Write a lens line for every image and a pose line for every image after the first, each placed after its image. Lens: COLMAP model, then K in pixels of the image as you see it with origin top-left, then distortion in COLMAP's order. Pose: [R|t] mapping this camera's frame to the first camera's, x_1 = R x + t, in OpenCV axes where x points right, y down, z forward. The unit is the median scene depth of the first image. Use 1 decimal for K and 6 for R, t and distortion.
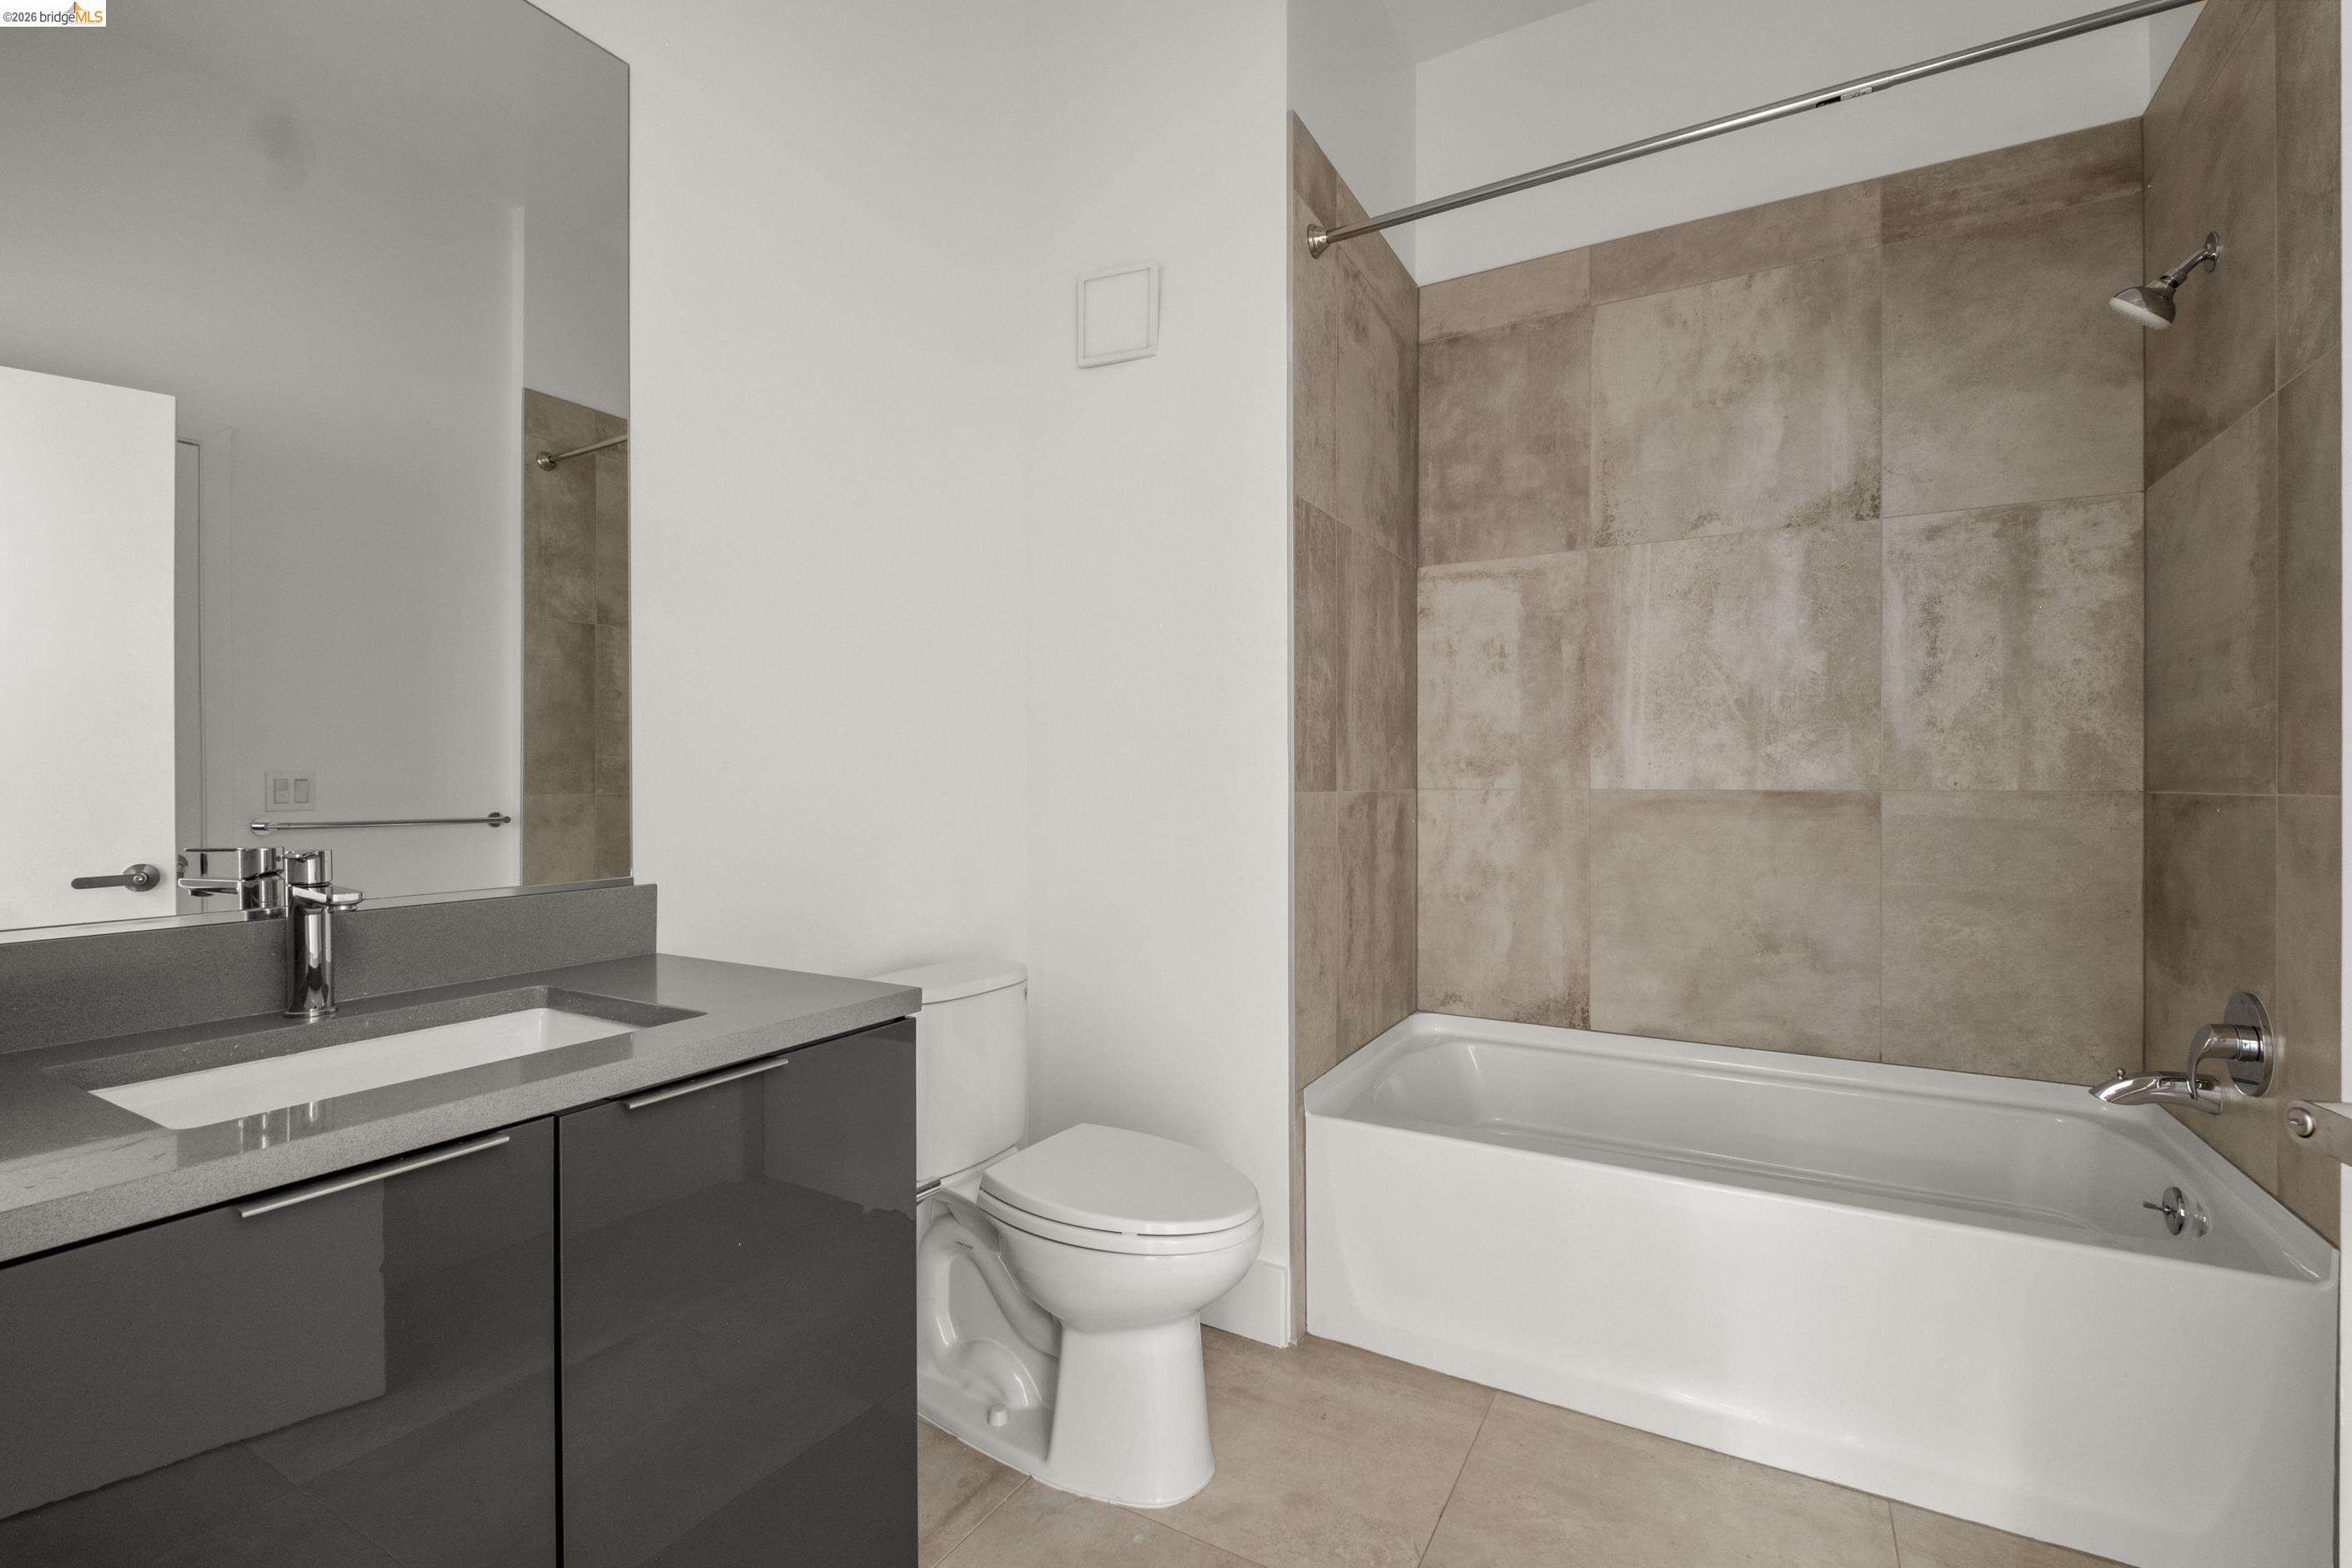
lens RADIAL K [[1033.8, 0, 1176.0], [0, 1033.8, 784.0], [0, 0, 1]] dist [-0.003975, -0.001253]
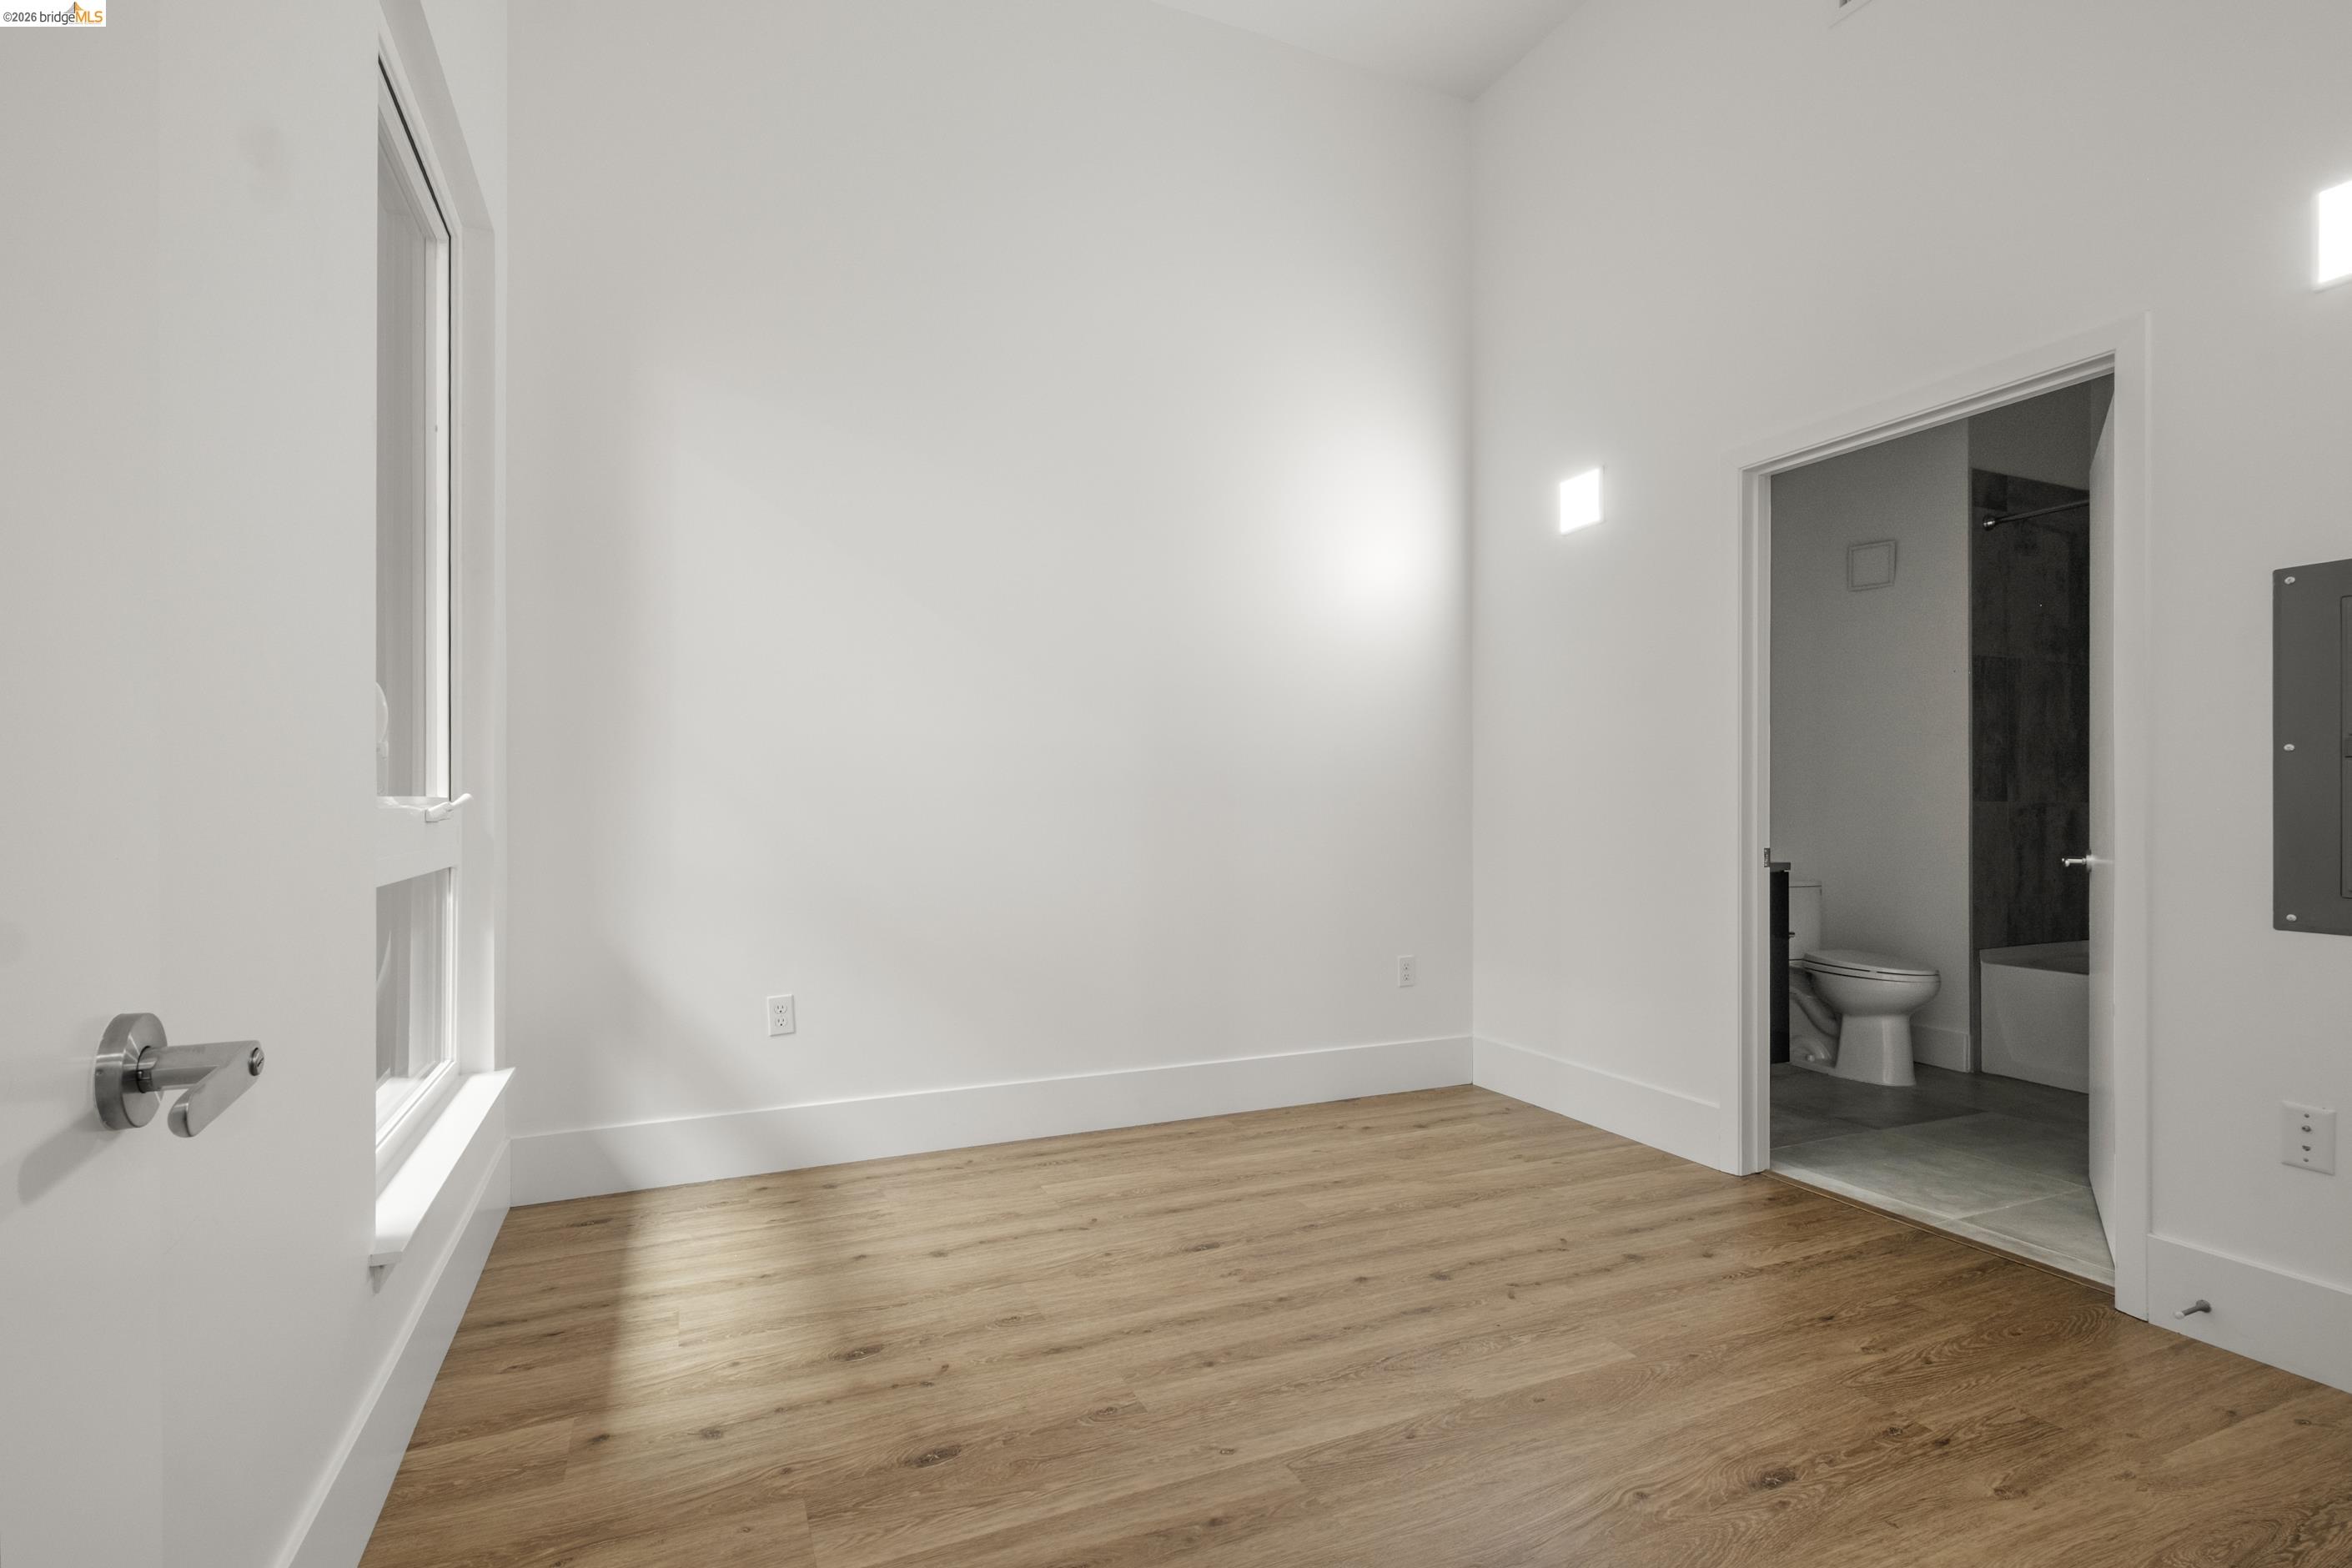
lens RADIAL K [[1119.1, 0, 1181.8], [0, 1119.1, 800.0], [0, 0, 1]] dist [0.001110, -0.000080]
pose [[0.811922, 0.001468, -0.583764, 0.133764], [-0.006215, 0.999962, -0.006129, 0.027880], [0.583733, 0.008605, 0.811900, -1.646577]]
